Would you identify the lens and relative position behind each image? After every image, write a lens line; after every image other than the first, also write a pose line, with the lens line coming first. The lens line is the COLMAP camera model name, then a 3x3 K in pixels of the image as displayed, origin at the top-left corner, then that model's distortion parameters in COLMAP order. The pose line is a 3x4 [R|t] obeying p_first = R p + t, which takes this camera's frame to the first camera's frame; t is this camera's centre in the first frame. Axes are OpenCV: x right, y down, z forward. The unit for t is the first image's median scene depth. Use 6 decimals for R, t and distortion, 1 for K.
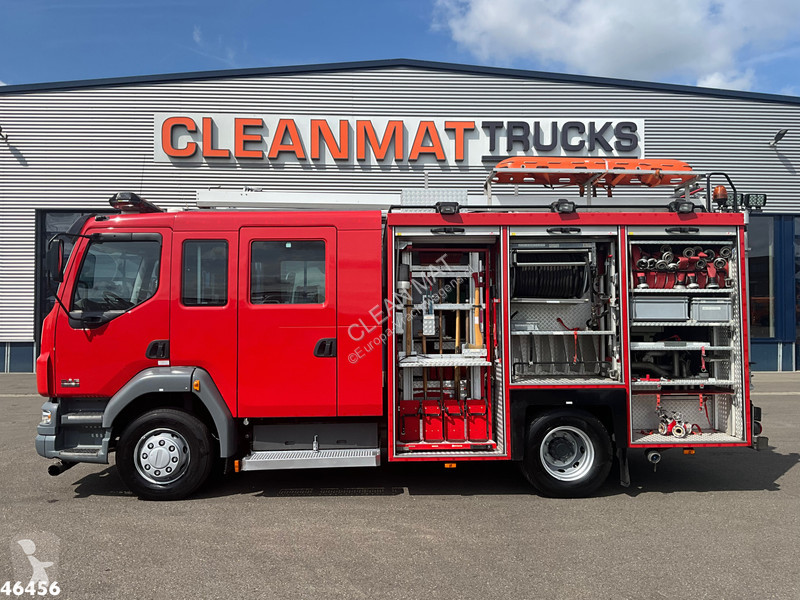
lens RADIAL K [[658.1, 0, 389.3], [0, 658.1, 300.5], [0, 0, 1]] dist [0.073790, -0.156864]
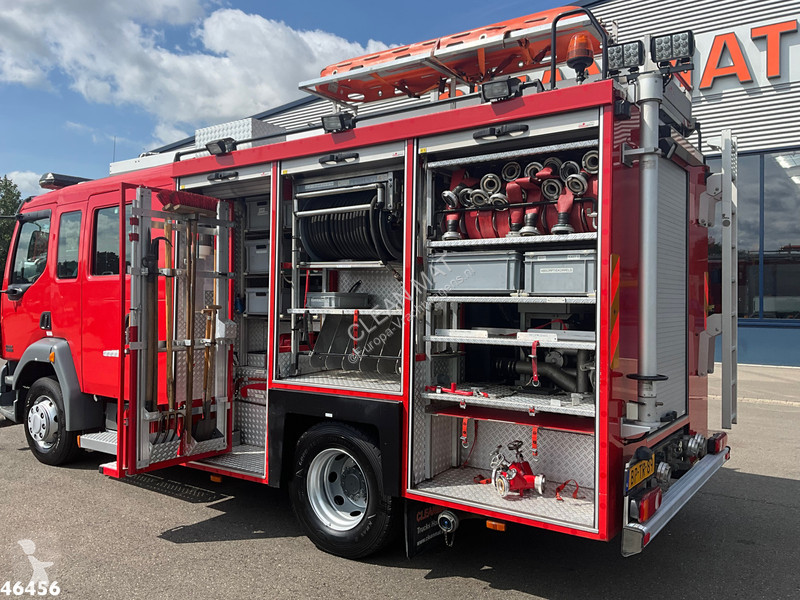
lens RADIAL K [[652.1, 0, 399.3], [0, 652.1, 296.8], [0, 0, 1]] dist [0.091518, -0.147491]
pose [[0.789069, 0.003285, -0.614296, 0.231514], [0.015824, 0.999545, 0.025671, 0.005699], [0.614101, -0.029977, 0.788658, 0.163401]]
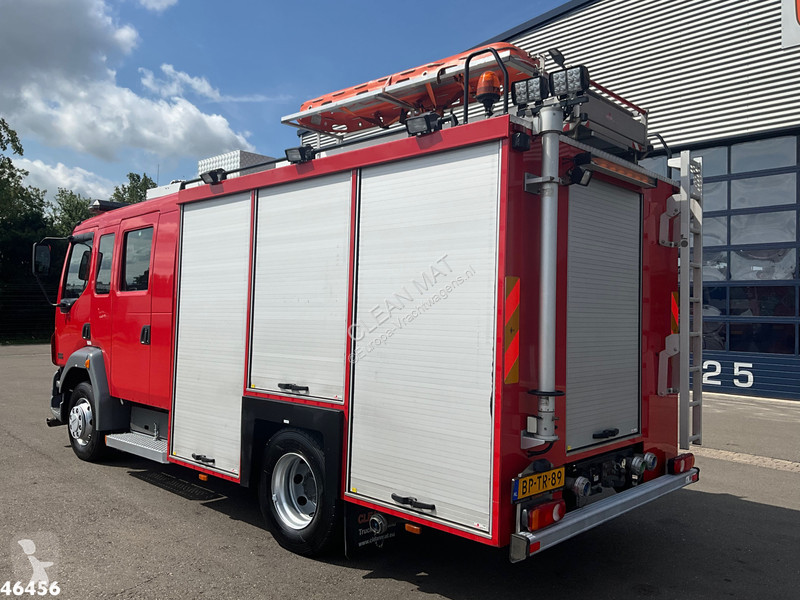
lens RADIAL K [[652.1, 0, 399.3], [0, 652.1, 296.8], [0, 0, 1]] dist [0.091518, -0.147491]
pose [[0.697377, -0.005302, -0.716685, 0.276627], [0.008804, 0.999961, 0.001170, 0.005098], [0.716650, -0.007126, 0.697396, 0.182740]]
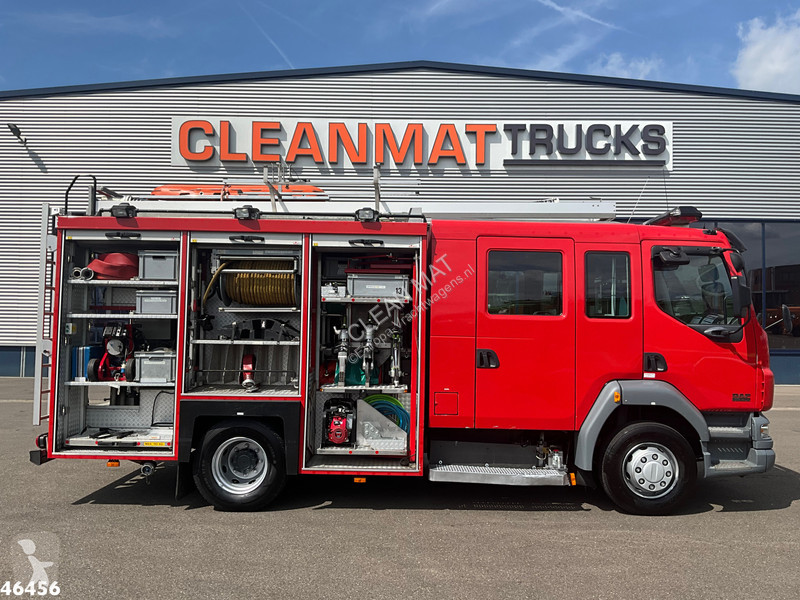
lens RADIAL K [[658.1, 0, 389.3], [0, 658.1, 300.5], [0, 0, 1]] dist [0.073790, -0.156864]
pose [[0.999361, 0.007517, -0.034934, 0.007413], [-0.007817, 0.999934, -0.008448, -0.001424], [0.034868, 0.008716, 0.999354, 0.021719]]
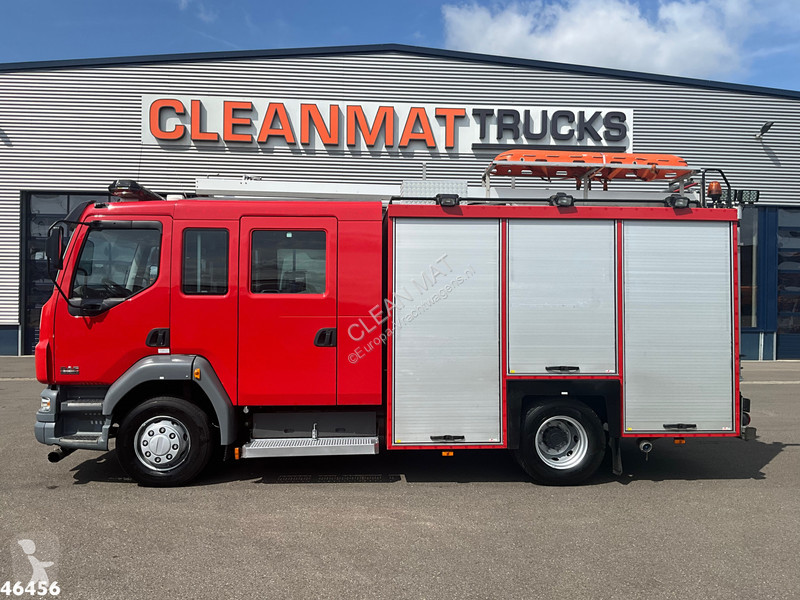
lens RADIAL K [[658.1, 0, 389.3], [0, 658.1, 300.5], [0, 0, 1]] dist [0.073790, -0.156864]
pose [[0.999640, 0.009910, 0.024935, -0.007845], [-0.010484, 0.999680, 0.023005, -0.002774], [-0.024700, -0.023258, 0.999424, -0.003064]]
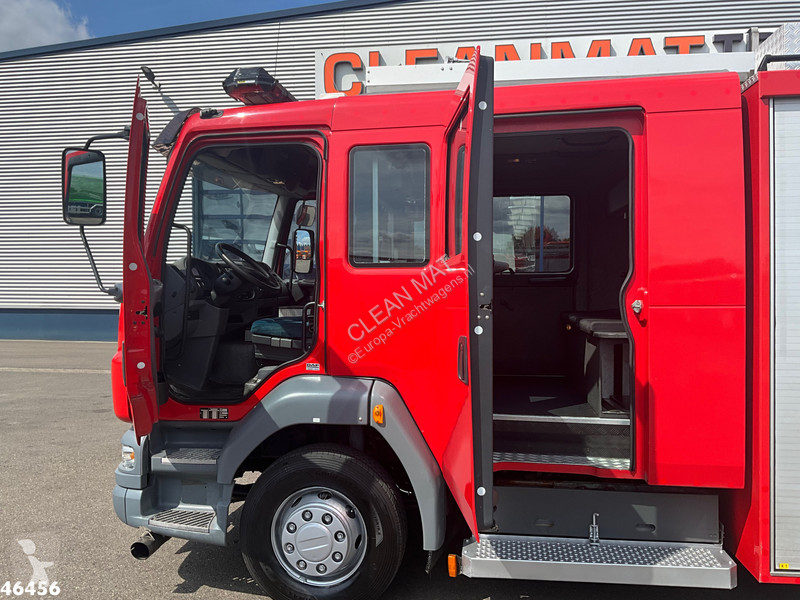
lens RADIAL K [[670.5, 0, 426.4], [0, 670.5, 297.9], [0, 0, 1]] dist [0.004857, -0.005163]
pose [[0.982966, 0.005839, -0.183694, -0.047544], [0.002407, 0.999000, 0.044635, 0.003418], [0.183772, -0.044317, 0.981969, 0.148152]]
